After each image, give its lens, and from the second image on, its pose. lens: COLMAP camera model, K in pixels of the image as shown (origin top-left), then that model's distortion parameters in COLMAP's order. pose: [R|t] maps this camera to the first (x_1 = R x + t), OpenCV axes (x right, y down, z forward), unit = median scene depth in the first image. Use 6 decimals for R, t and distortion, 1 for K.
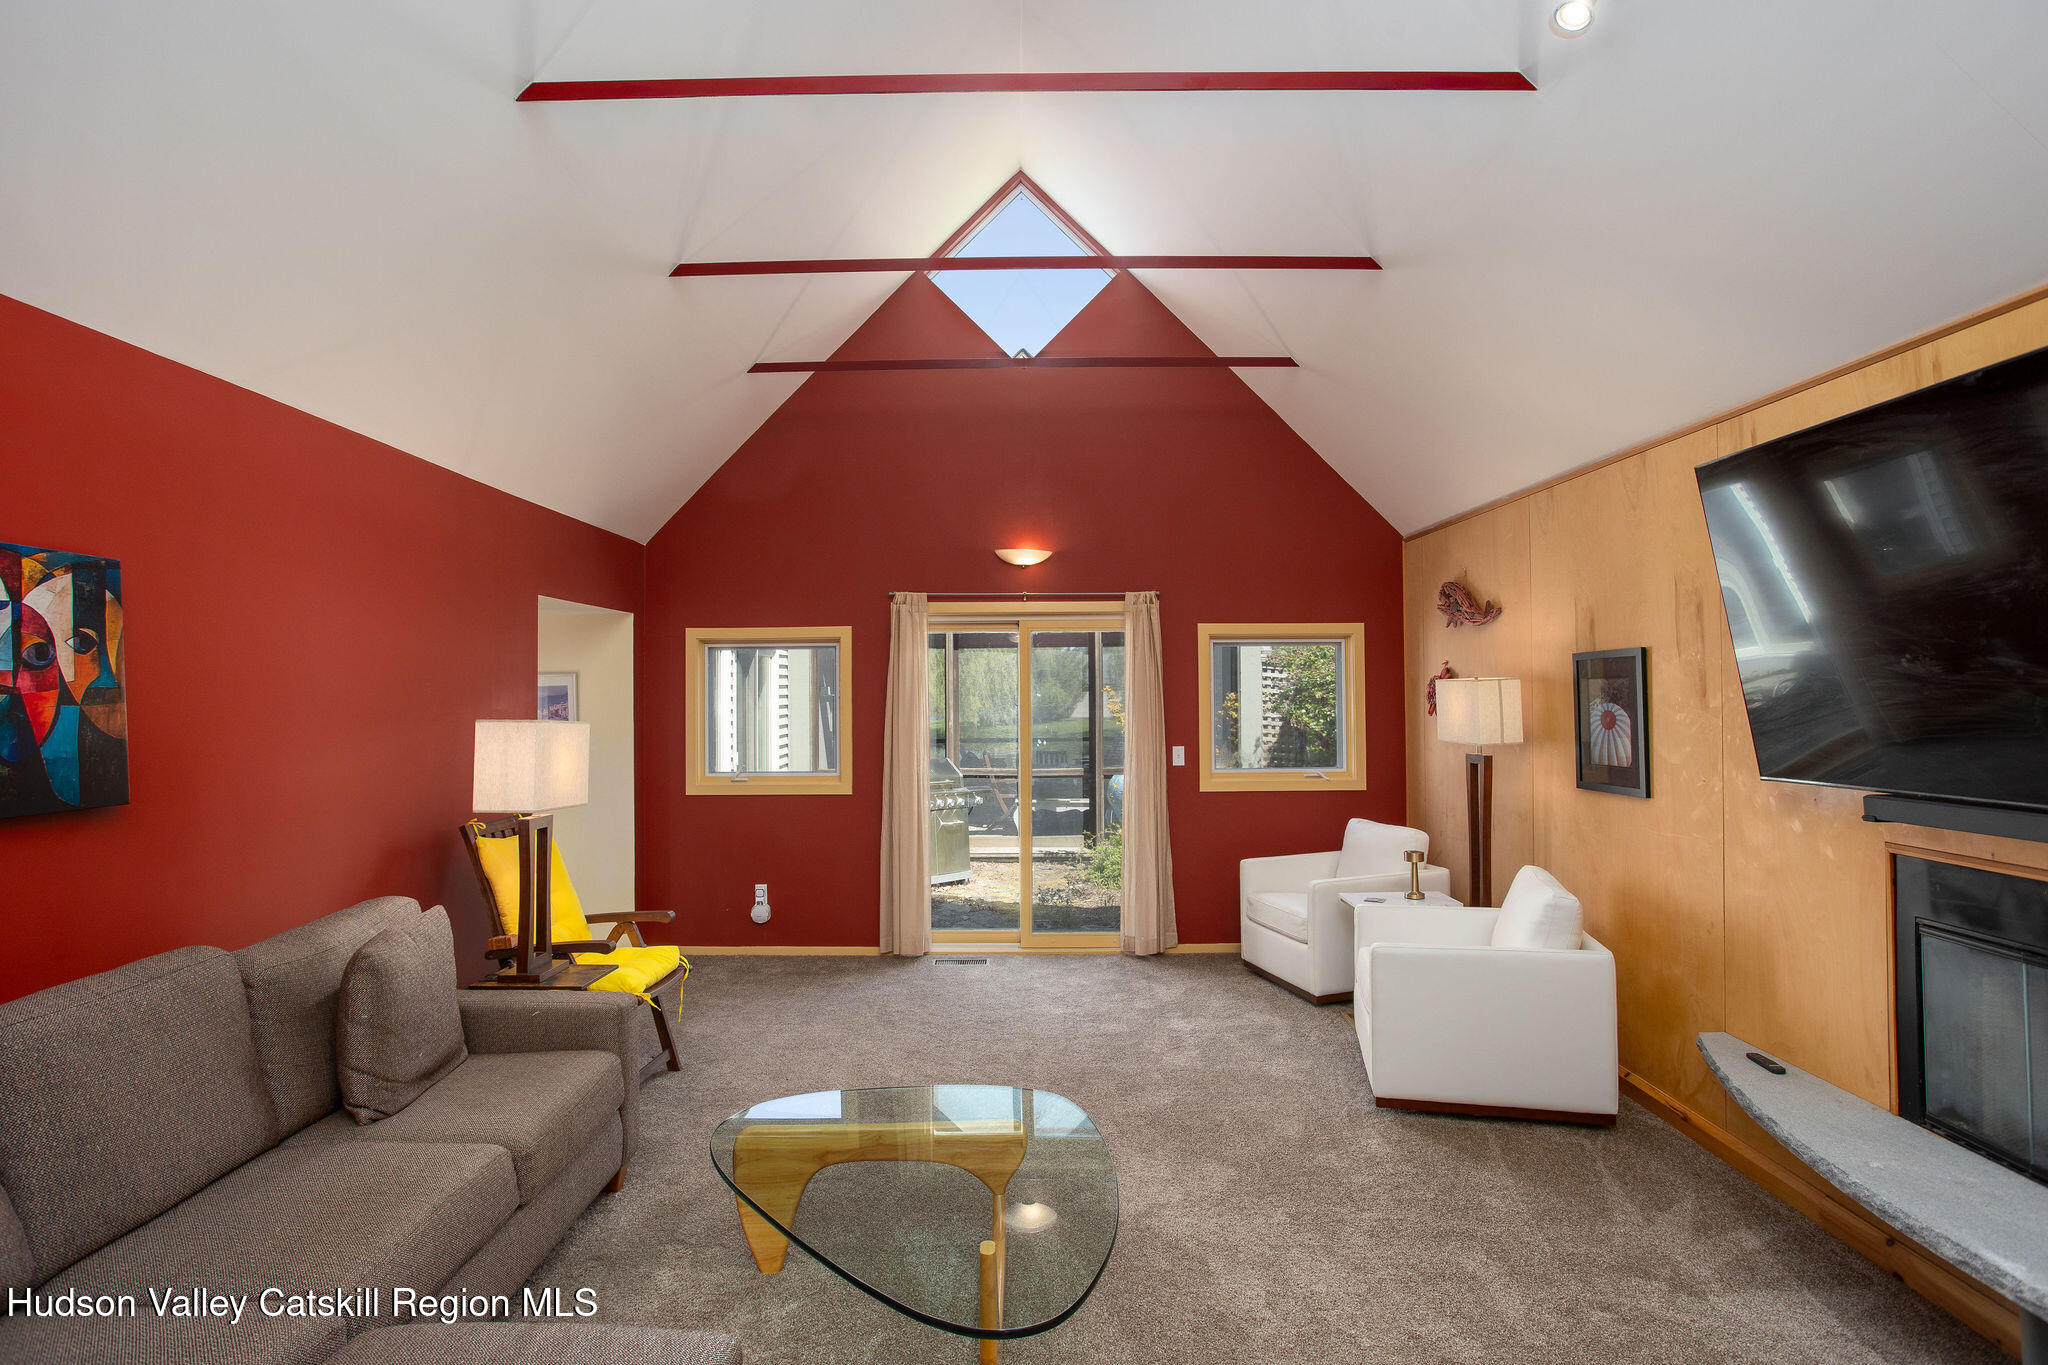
lens RADIAL K [[1049.2, 0, 1036.0], [0, 1049.2, 673.2], [0, 0, 1]] dist [-0.011638, 0.000837]
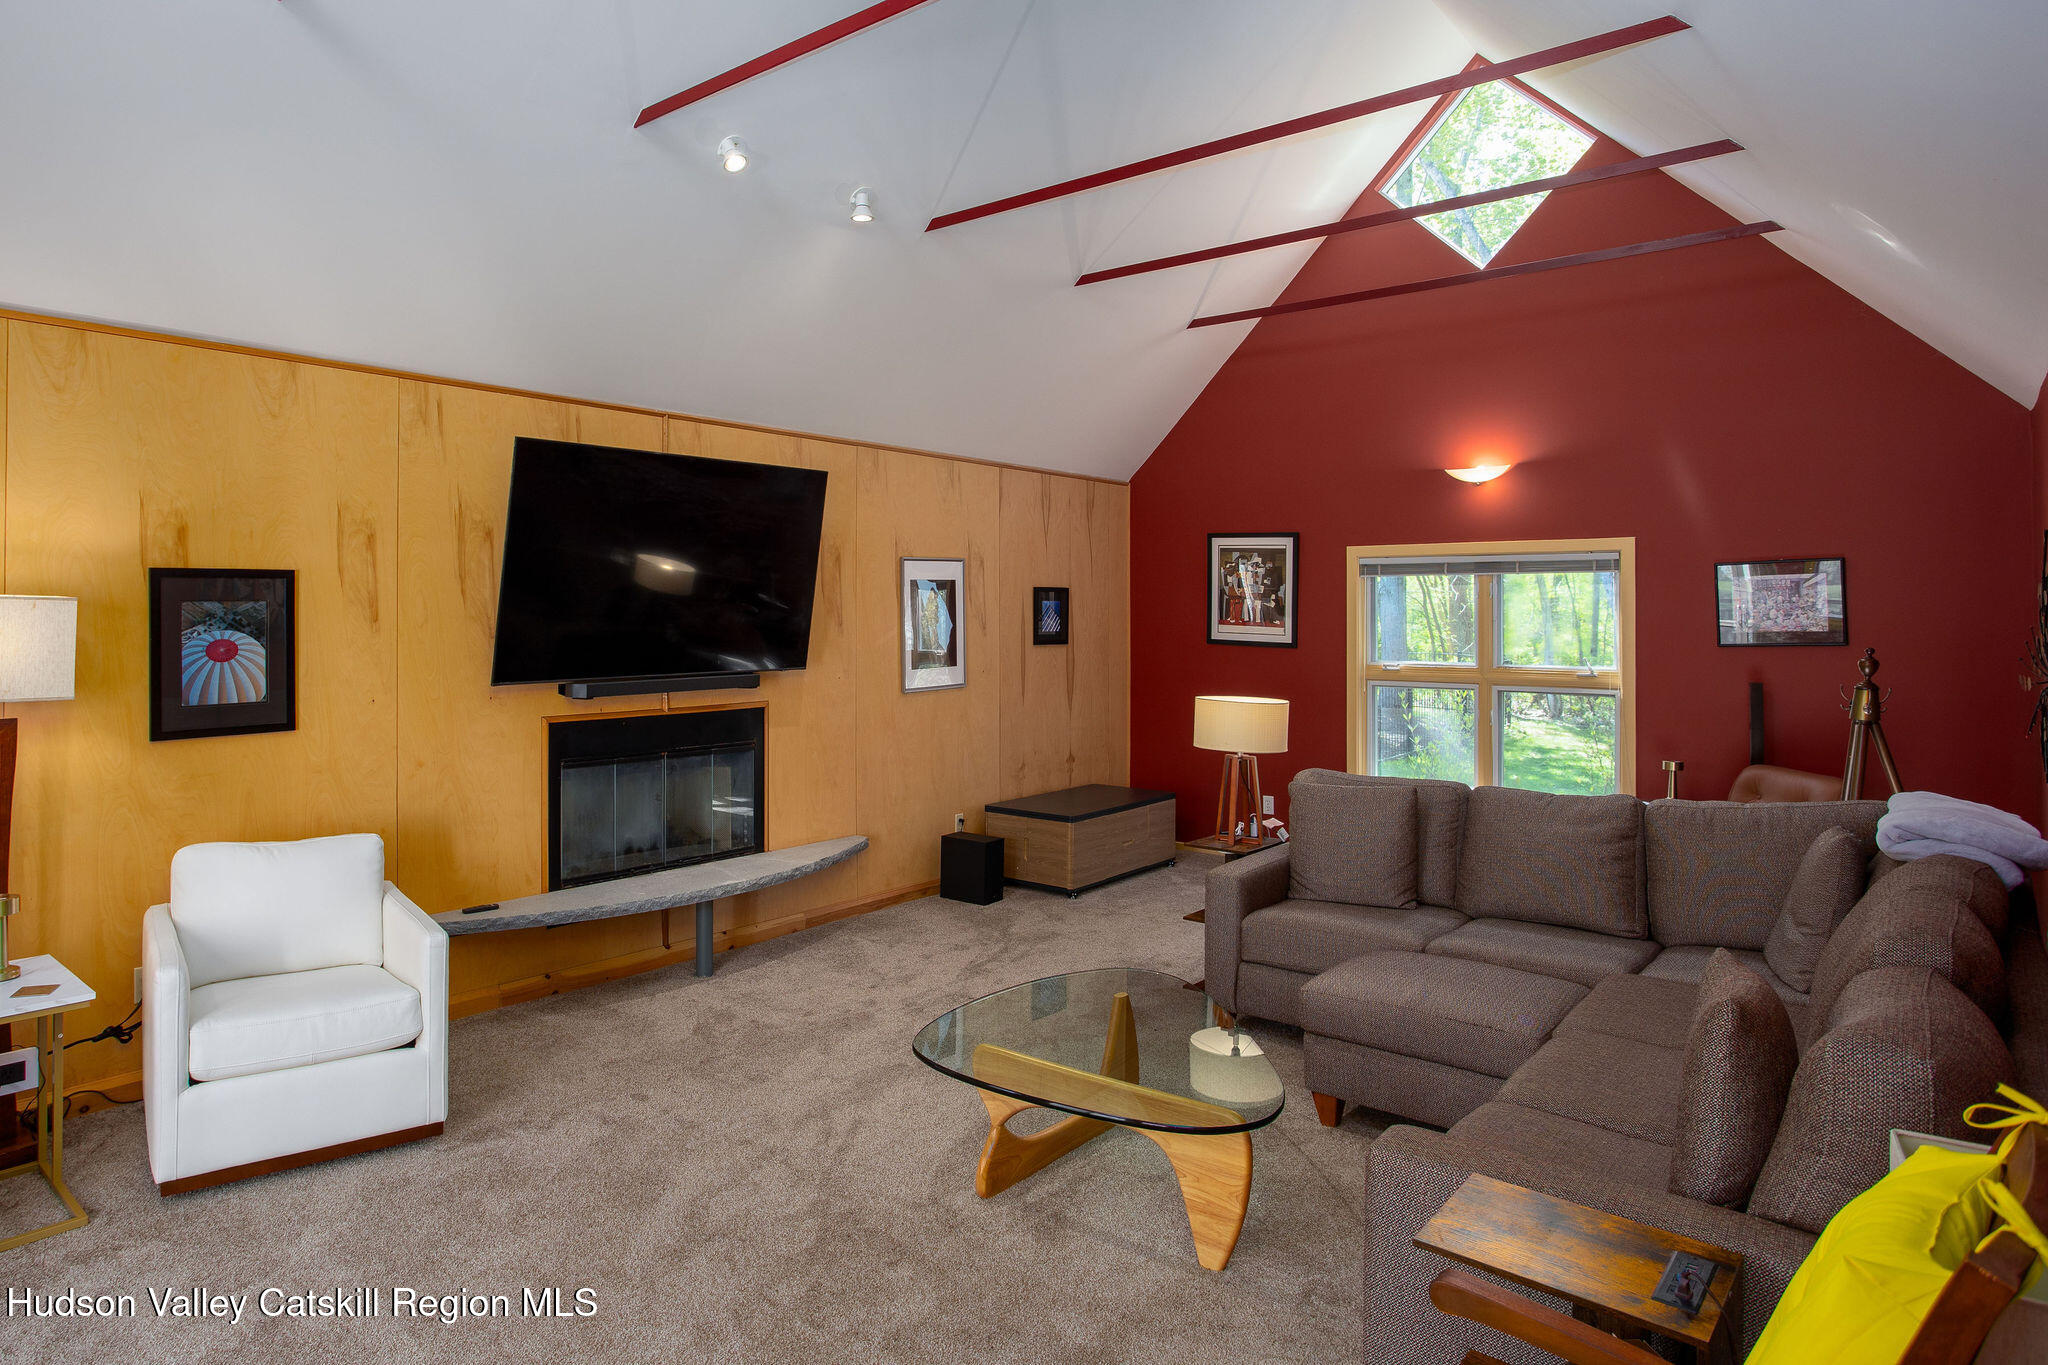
lens RADIAL K [[1219.6, 0, 1024.0], [0, 1219.6, 682.5], [0, 0, 1]] dist [-0.148212, 0.000281]
pose [[-0.784848, -0.027069, 0.619097, -0.590842], [-0.010300, 0.999477, 0.030642, 0.038528], [-0.619602, 0.017672, -0.784717, 1.432979]]
